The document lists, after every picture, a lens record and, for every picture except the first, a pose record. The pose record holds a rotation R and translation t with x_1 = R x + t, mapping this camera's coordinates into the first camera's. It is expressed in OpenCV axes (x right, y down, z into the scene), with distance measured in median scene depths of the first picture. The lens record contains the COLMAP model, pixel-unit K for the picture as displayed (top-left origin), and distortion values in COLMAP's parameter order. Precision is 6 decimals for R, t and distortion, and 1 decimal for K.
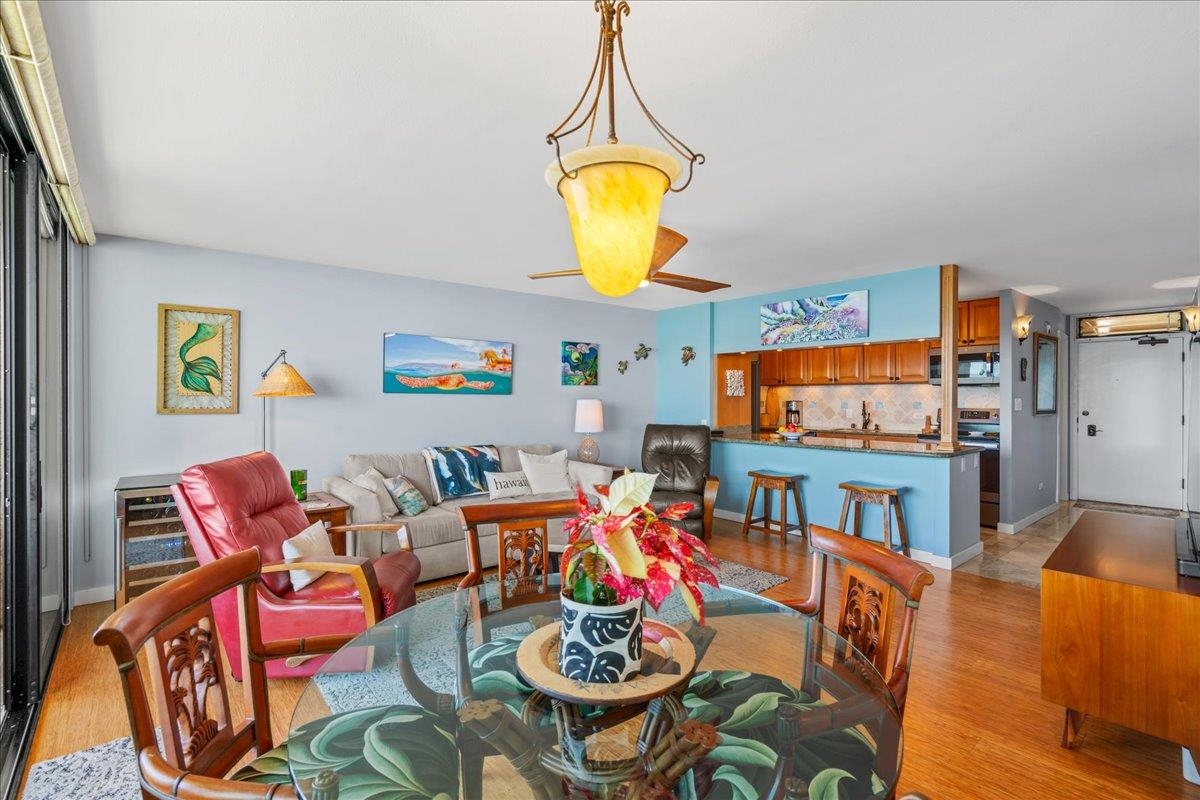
lens RADIAL K [[536.6, 0, 600.8], [0, 536.6, 399.0], [0, 0, 1]] dist [-0.008149, 0.002680]
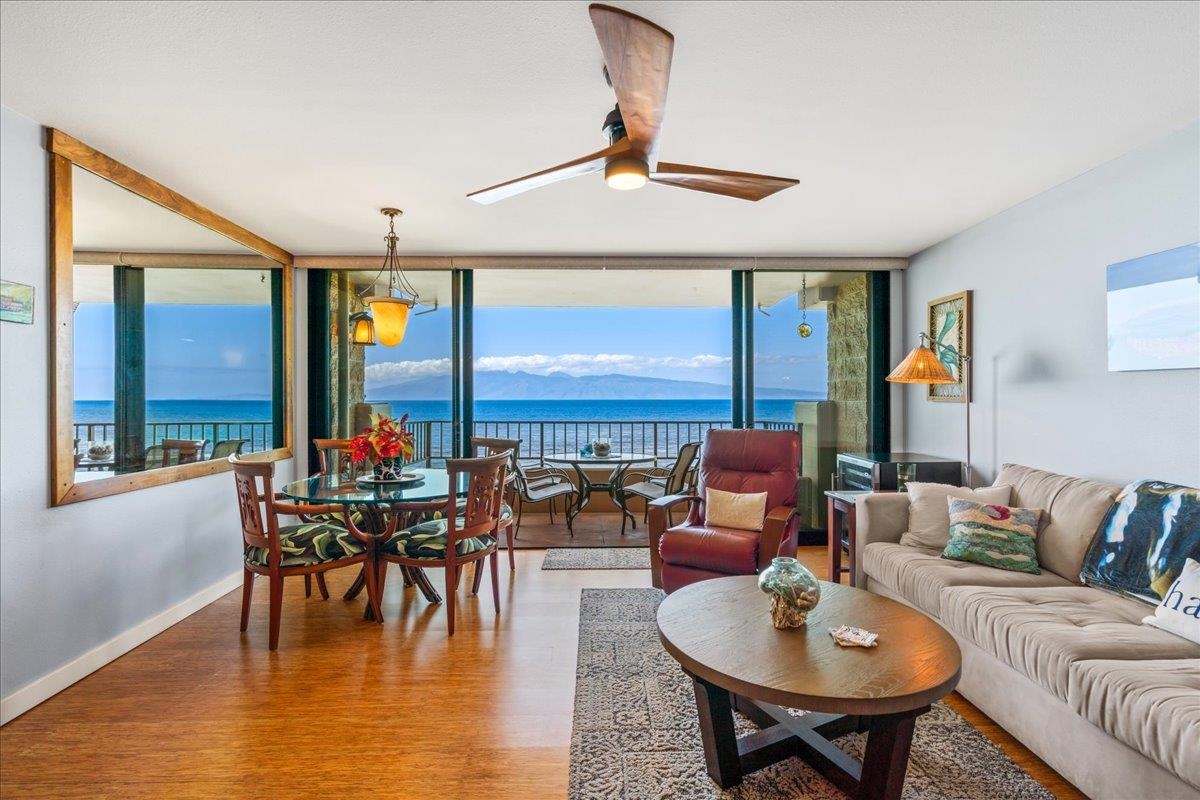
lens RADIAL K [[536.6, 0, 599.9], [0, 536.6, 398.9], [0, 0, 1]] dist [-0.008149, 0.002680]
pose [[-0.638245, 0.002233, -0.769830, 0.300158], [-0.000528, 0.999994, 0.003339, 0.012541], [0.769833, 0.002538, -0.638241, 0.754085]]
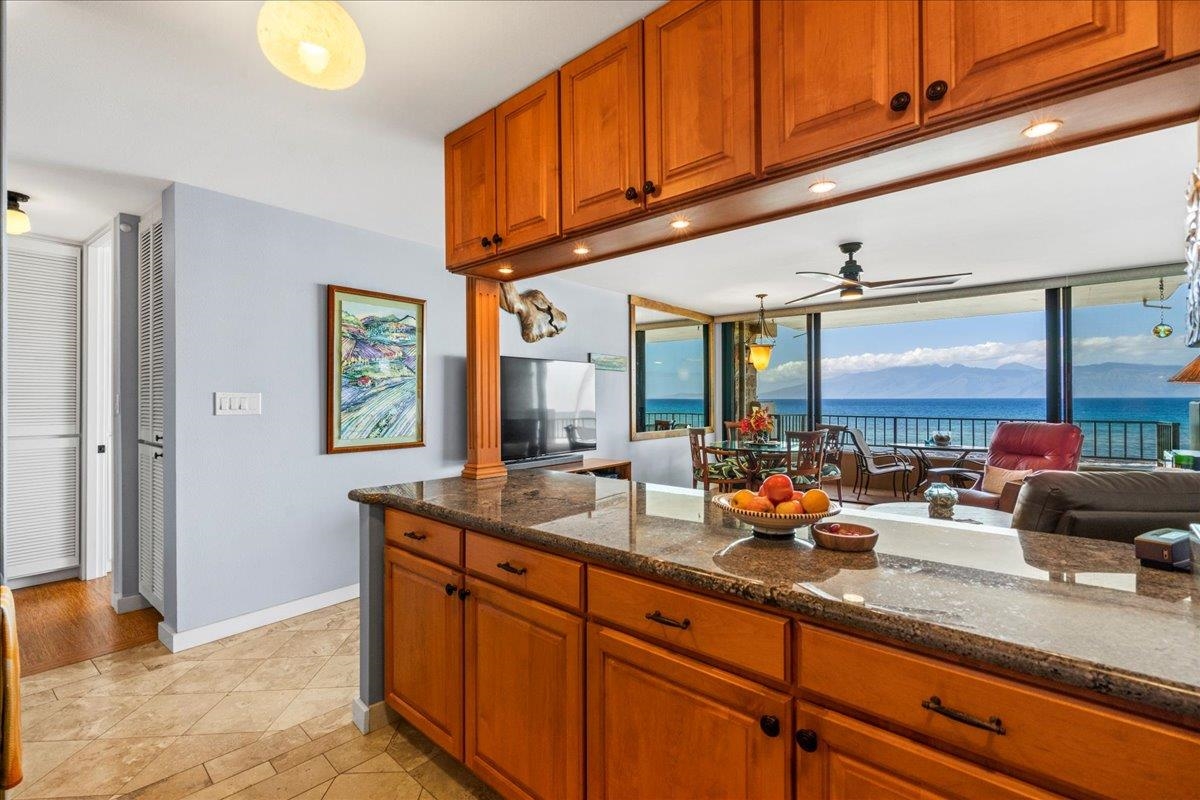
lens RADIAL K [[536.6, 0, 599.9], [0, 536.6, 396.6], [0, 0, 1]] dist [-0.008149, 0.002680]
pose [[-0.989623, 0.003188, -0.143653, 0.461274], [0.003072, 0.999995, 0.001030, 0.007873], [0.143656, 0.000578, -0.989628, 1.198970]]
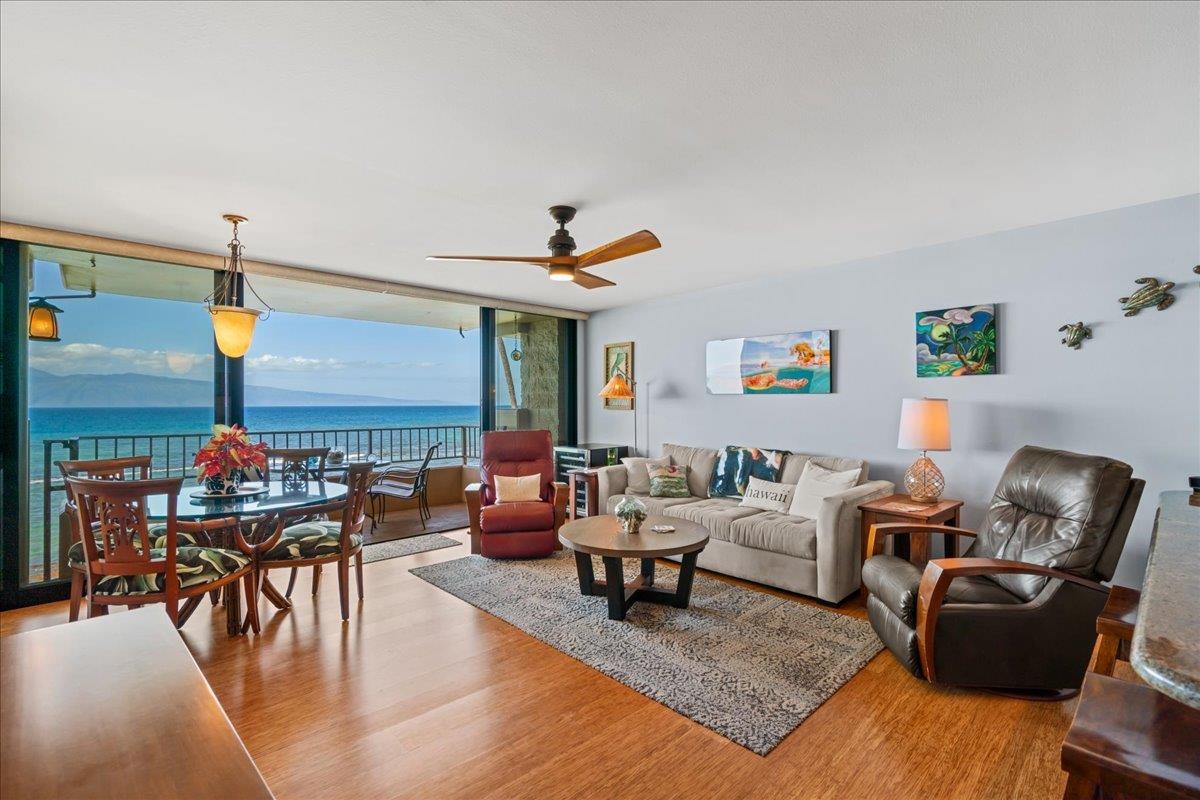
lens RADIAL K [[536.6, 0, 599.0], [0, 536.6, 401.4], [0, 0, 1]] dist [-0.008149, 0.002680]
pose [[0.053052, -0.004502, -0.998582, 0.577807], [-0.000725, 0.999989, -0.004547, 0.007444], [0.998591, 0.000966, 0.053048, 0.565842]]
